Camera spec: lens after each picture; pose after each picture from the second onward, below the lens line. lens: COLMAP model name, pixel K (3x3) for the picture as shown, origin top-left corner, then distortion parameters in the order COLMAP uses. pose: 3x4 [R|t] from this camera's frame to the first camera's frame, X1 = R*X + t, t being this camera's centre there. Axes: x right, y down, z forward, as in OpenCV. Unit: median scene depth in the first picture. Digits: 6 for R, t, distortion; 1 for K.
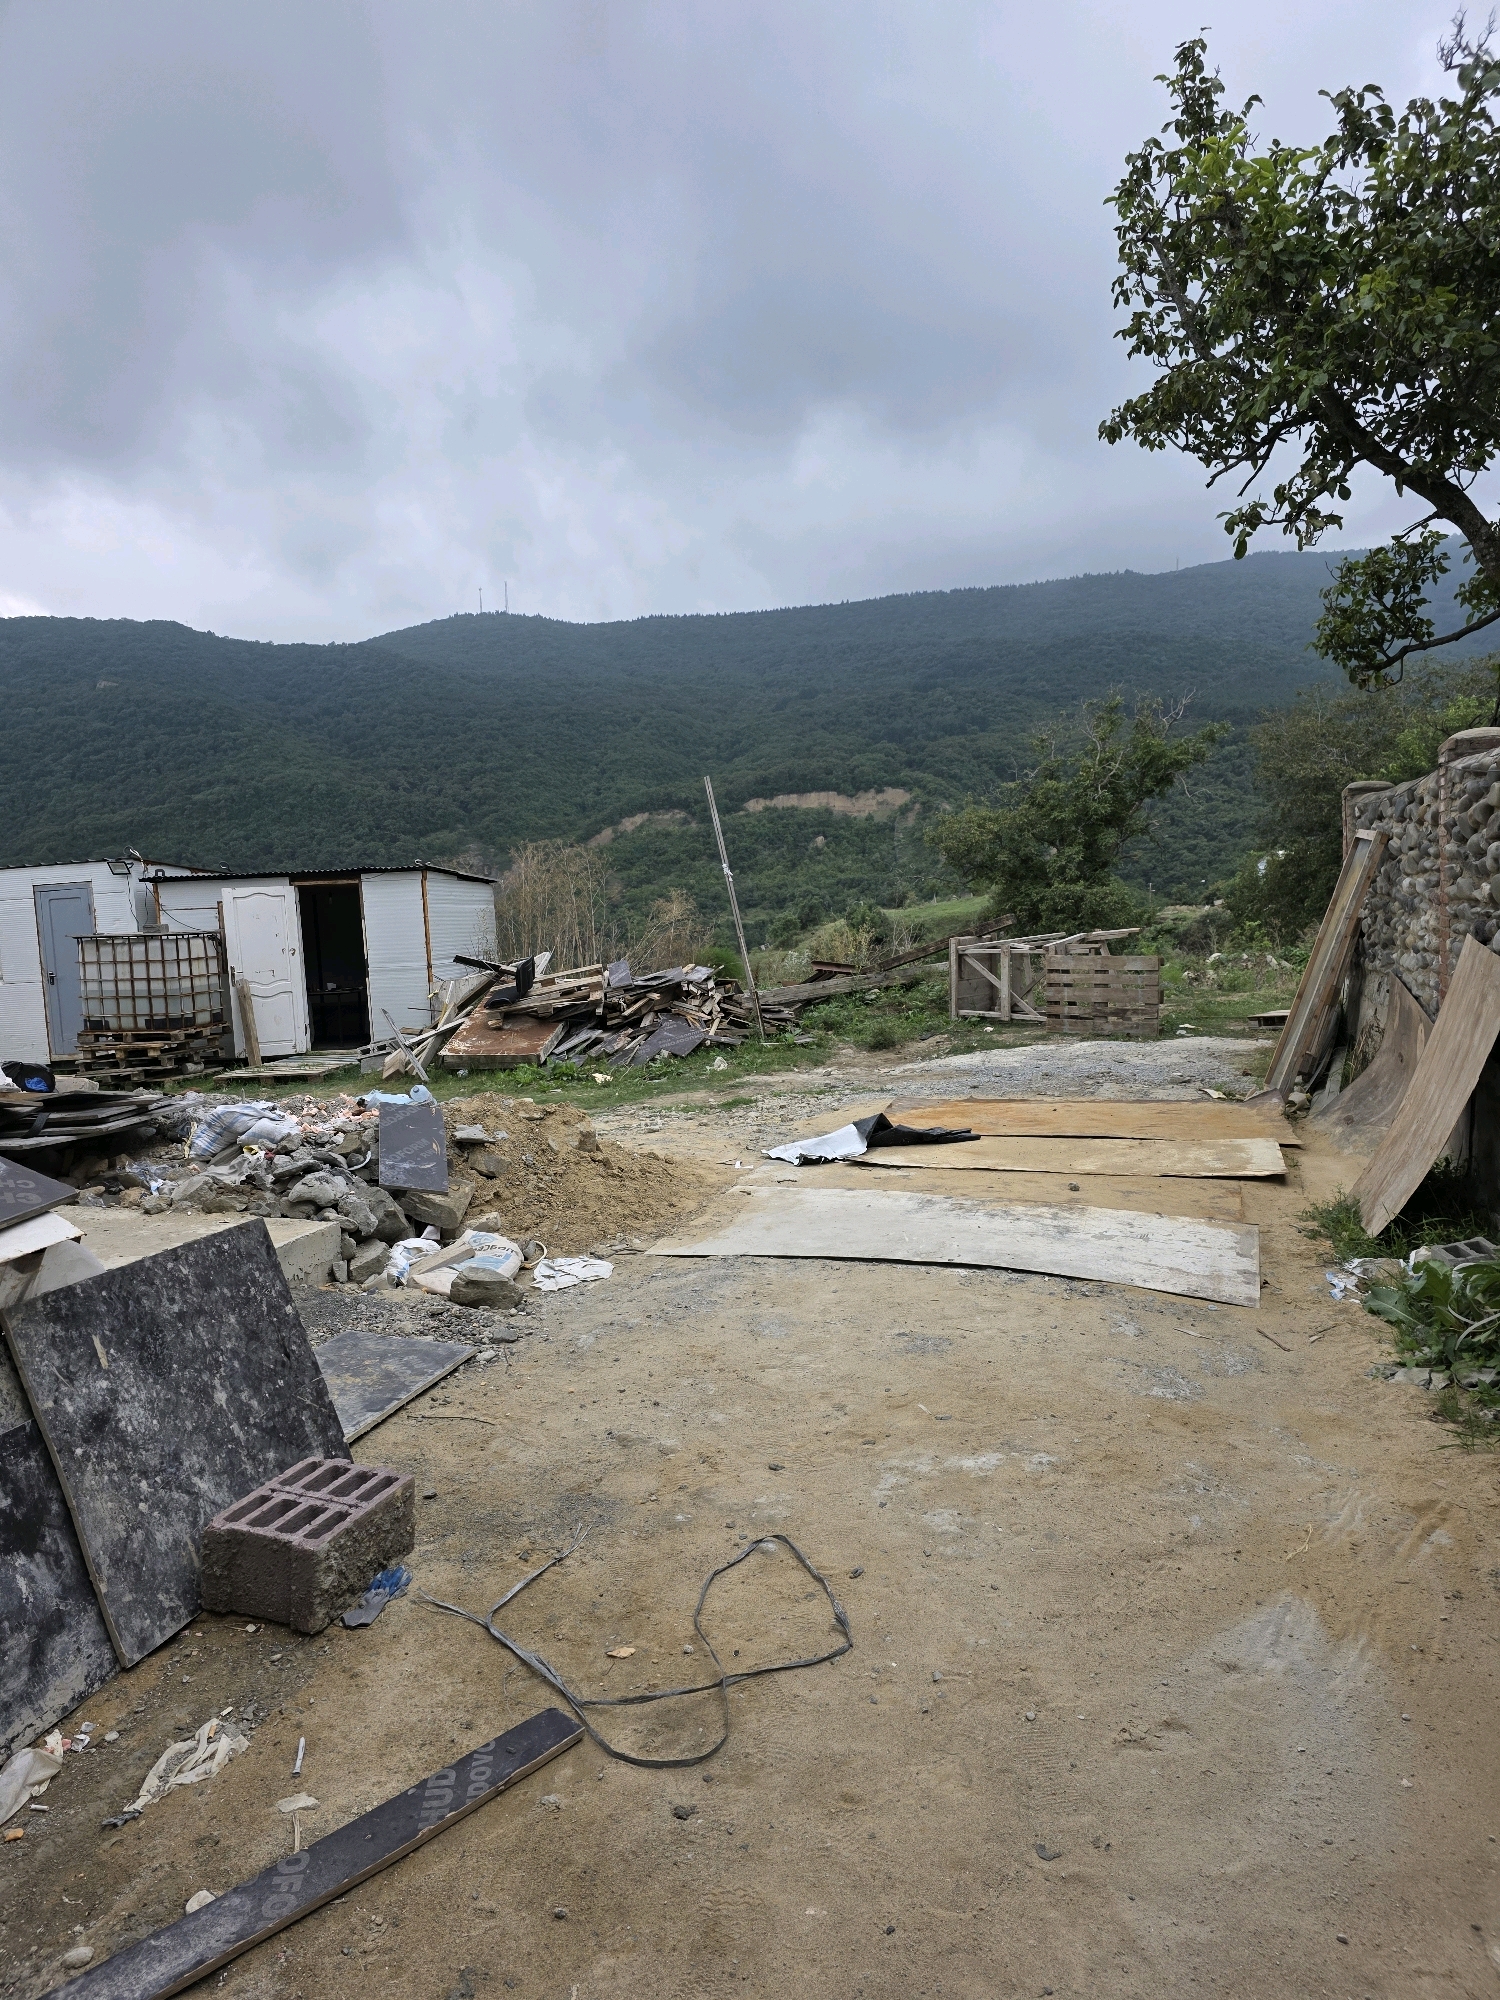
lens RADIAL K [[1401.6, 0, 750.0], [0, 1401.6, 1000.0], [0, 0, 1]] dist [0.089364, -0.003148]
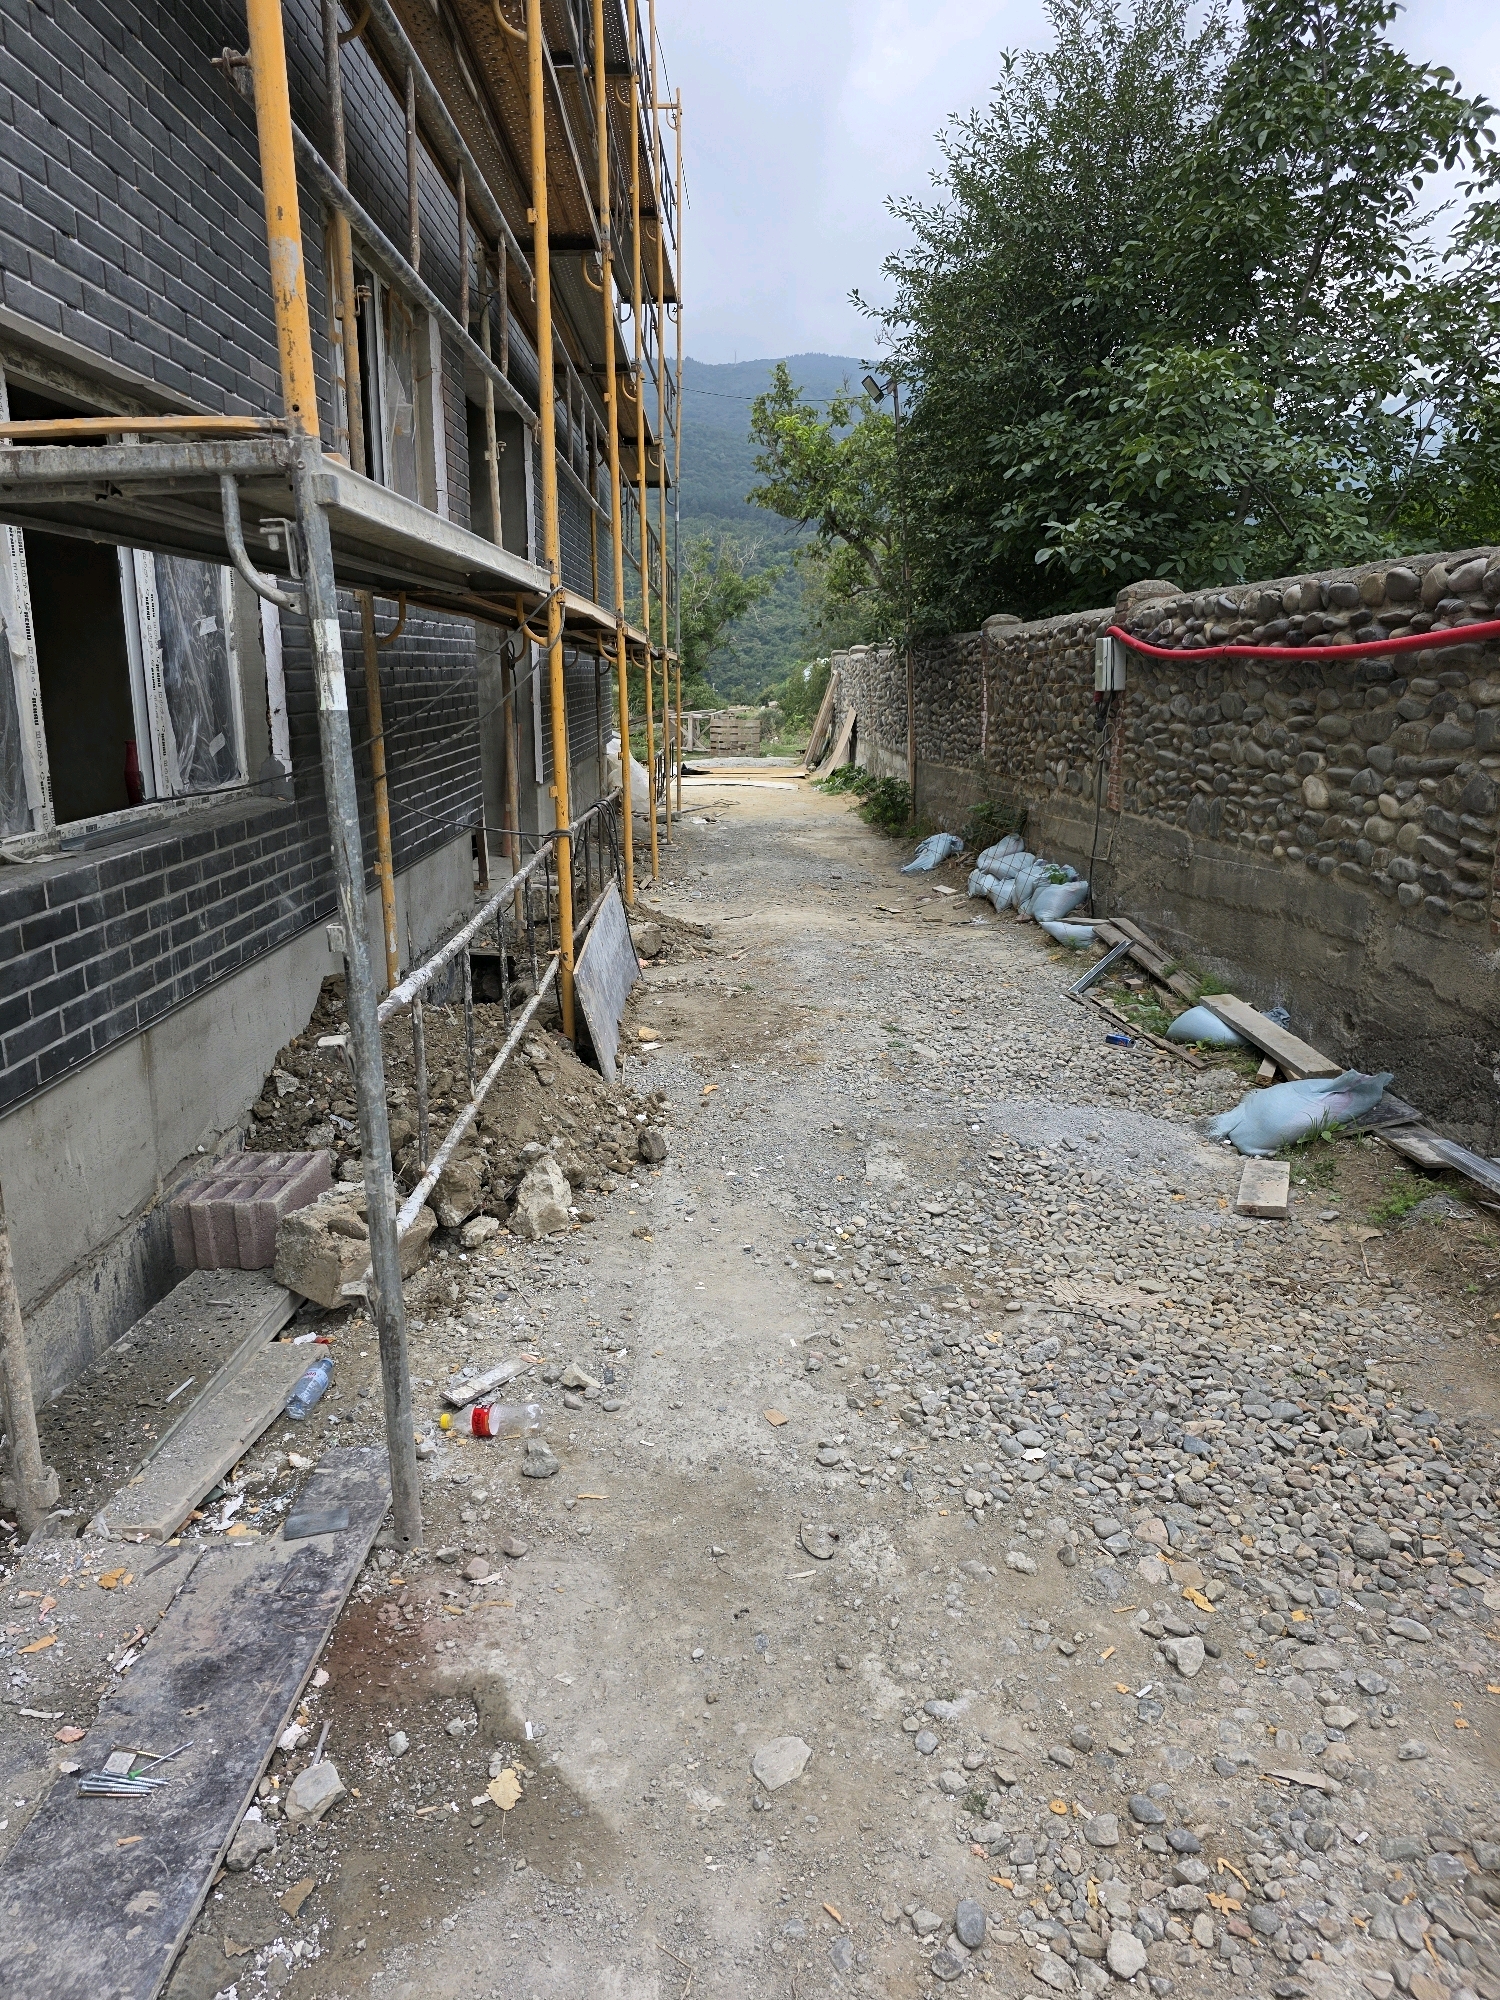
lens RADIAL K [[1401.6, 0, 750.0], [0, 1401.6, 1000.0], [0, 0, 1]] dist [0.089364, -0.003148]
pose [[0.953193, -0.027290, 0.301128, -0.116437], [-0.016195, 0.989881, 0.140974, 0.026572], [-0.301928, -0.139252, 0.943106, -0.329720]]
